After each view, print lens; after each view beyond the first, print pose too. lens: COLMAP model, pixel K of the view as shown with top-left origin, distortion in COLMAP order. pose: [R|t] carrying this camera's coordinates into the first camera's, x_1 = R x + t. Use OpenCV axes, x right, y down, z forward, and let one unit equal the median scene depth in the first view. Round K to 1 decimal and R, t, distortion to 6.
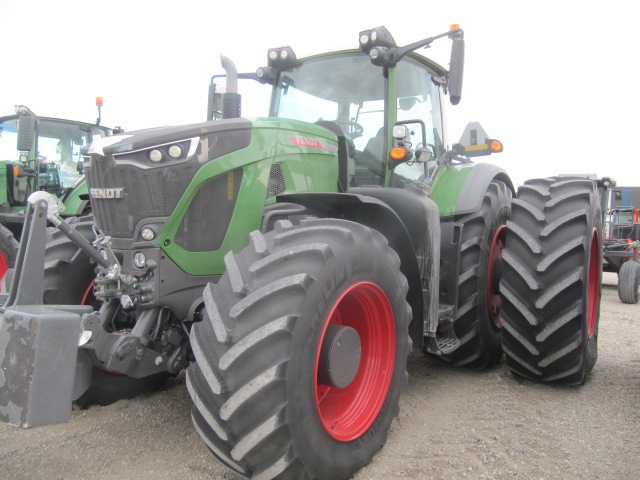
lens RADIAL K [[531.7, 0, 319.3], [0, 531.7, 239.1], [0, 0, 1]] dist [-0.066261, 0.054629]
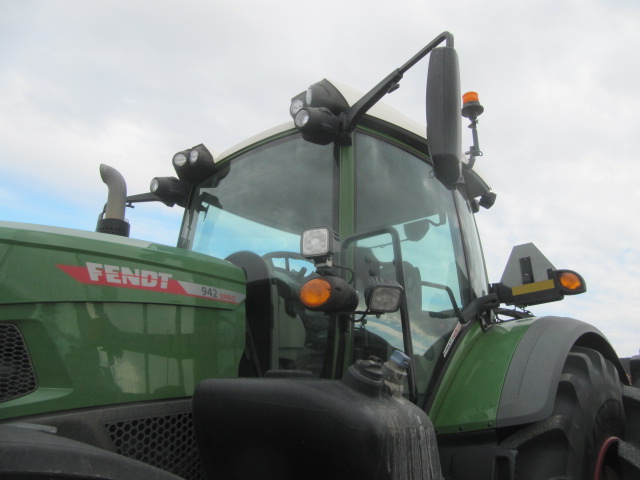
lens RADIAL K [[531.7, 0, 319.3], [0, 531.7, 239.1], [0, 0, 1]] dist [-0.066261, 0.054629]
pose [[0.988271, -0.058849, -0.140913, 0.163137], [0.011055, 0.947912, -0.318340, -0.052732], [0.152307, 0.313049, 0.937445, 0.455659]]
